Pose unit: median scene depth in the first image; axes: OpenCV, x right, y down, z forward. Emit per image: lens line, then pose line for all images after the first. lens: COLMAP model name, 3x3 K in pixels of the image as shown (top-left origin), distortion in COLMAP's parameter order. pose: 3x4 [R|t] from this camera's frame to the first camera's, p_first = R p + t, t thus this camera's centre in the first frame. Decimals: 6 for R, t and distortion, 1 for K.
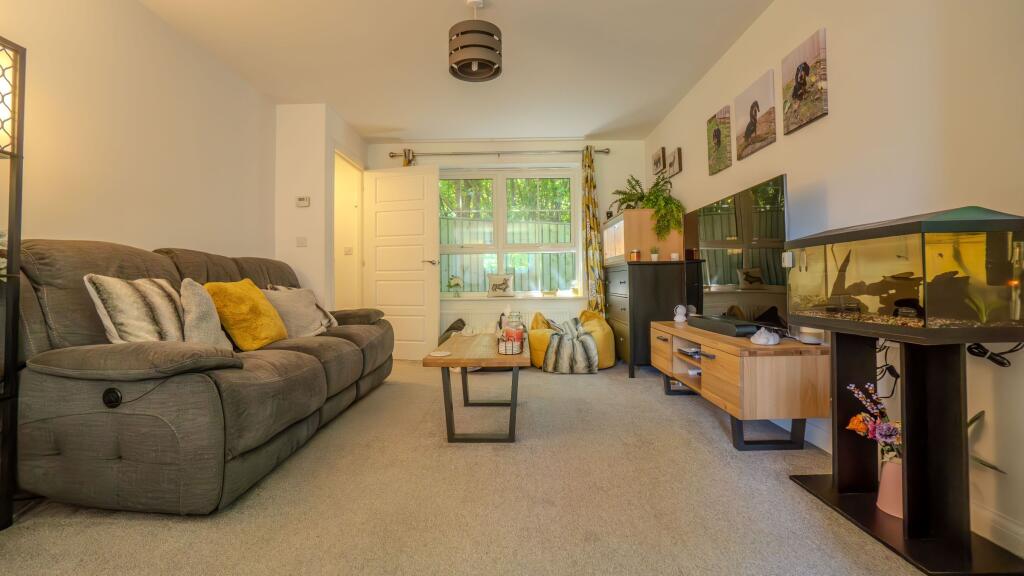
lens RADIAL K [[451.2, 0, 510.5], [0, 451.2, 277.9], [0, 0, 1]] dist [-0.063311, 0.023780]
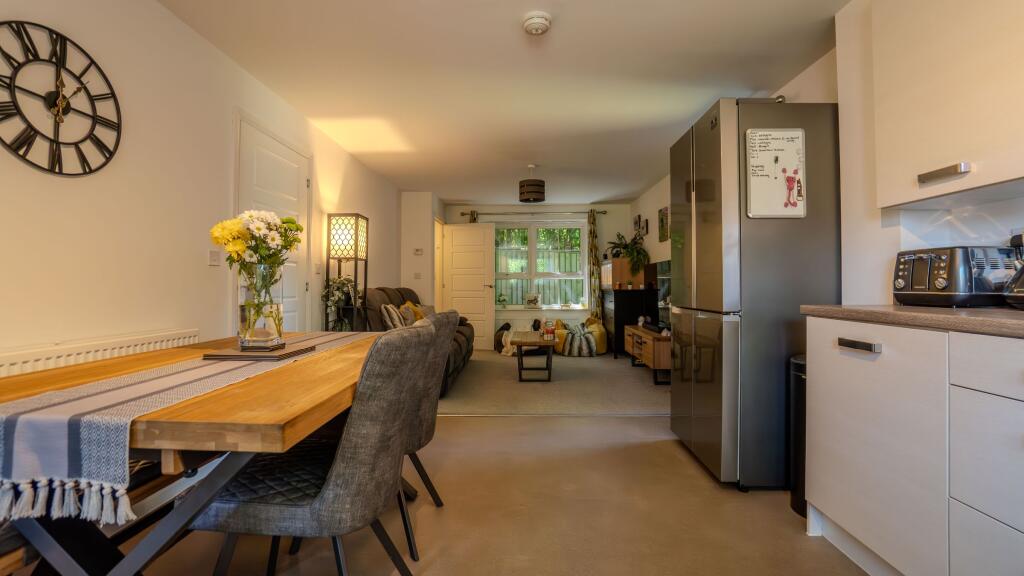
lens RADIAL K [[451.2, 0, 510.5], [0, 451.2, 277.9], [0, 0, 1]] dist [-0.063311, 0.023780]
pose [[0.999595, 0.006864, -0.027632, -0.070020], [-0.007083, 0.999944, -0.007846, -0.058279], [0.027576, 0.008038, 0.999587, -0.625507]]
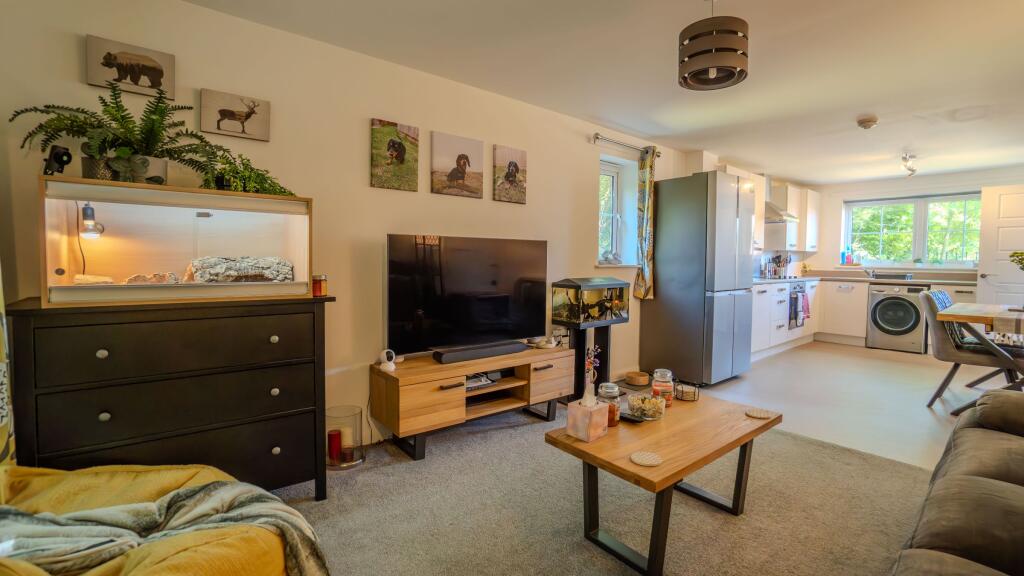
lens RADIAL K [[451.2, 0, 510.5], [0, 451.2, 277.9], [0, 0, 1]] dist [-0.063311, 0.023780]
pose [[-0.637738, -0.029216, 0.769699, -0.290498], [-0.012715, 0.999544, 0.027405, -0.069791], [-0.770149, 0.007690, -0.637818, 1.080137]]
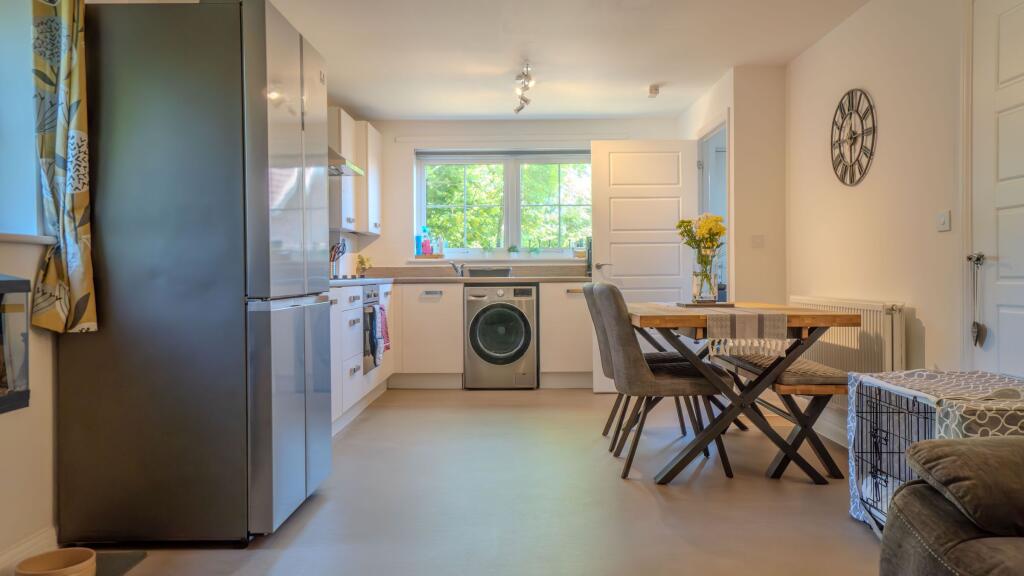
lens RADIAL K [[767.5, 0, 510.9], [0, 767.5, 278.4], [0, 0, 1]] dist [0.045132, 0.001922]
pose [[-0.999809, 0.014317, 0.013324, -0.047950], [0.014265, 0.999890, -0.003988, -0.031393], [-0.013380, -0.003797, -0.999903, 0.793895]]
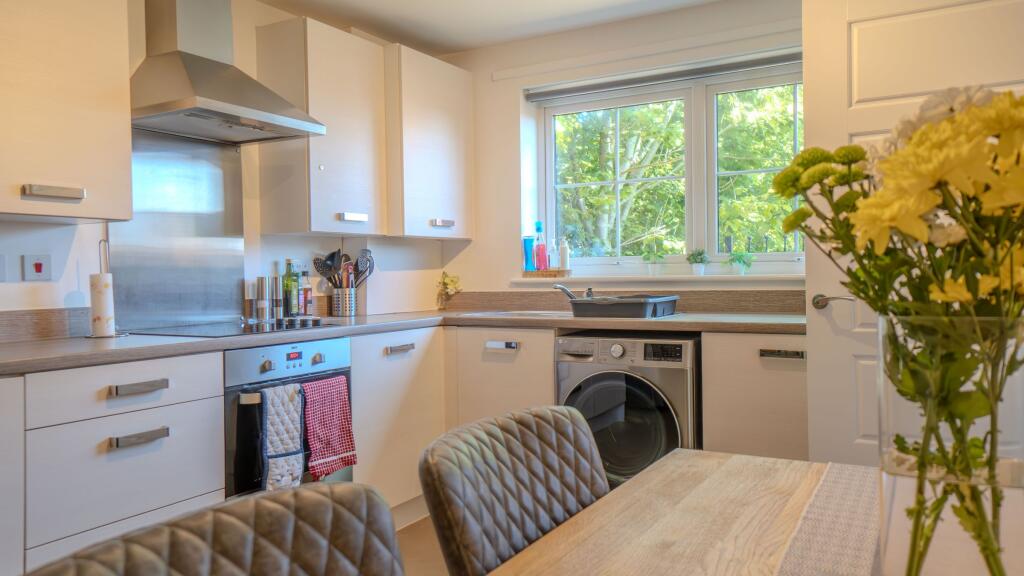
lens RADIAL K [[767.5, 0, 510.9], [0, 767.5, 278.4], [0, 0, 1]] dist [0.045132, 0.001922]
pose [[-0.867586, 0.019057, 0.496922, -0.297858], [0.018627, 0.999810, -0.005822, -0.079331], [-0.496938, 0.004205, -0.867776, -0.050722]]
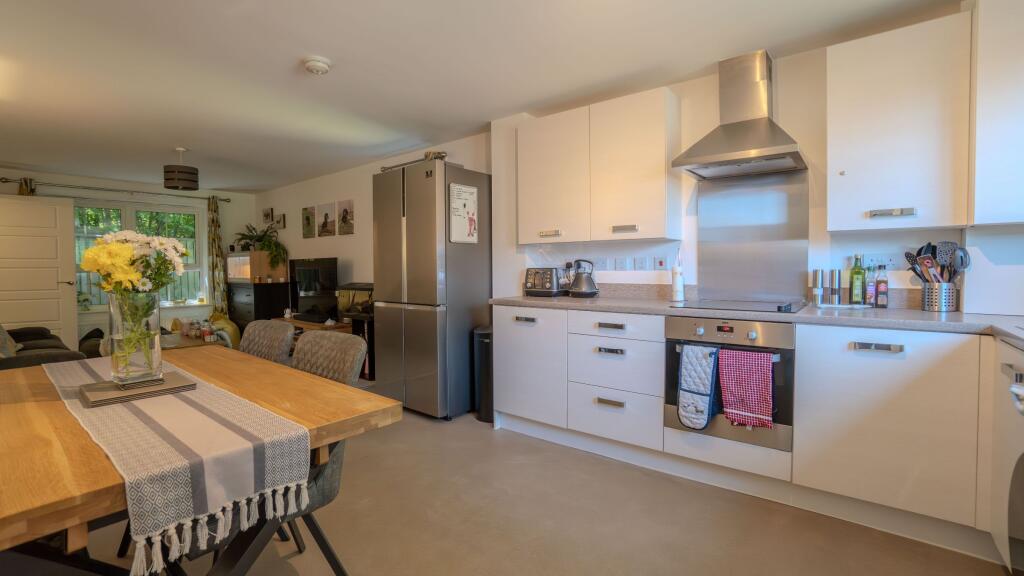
lens RADIAL K [[451.2, 0, 510.5], [0, 451.2, 277.9], [0, 0, 1]] dist [-0.063311, 0.023780]
pose [[0.627679, -0.015345, 0.778321, -0.375309], [-0.005227, 0.999700, 0.023925, -0.091641], [-0.778455, -0.019086, 0.627410, -0.690565]]
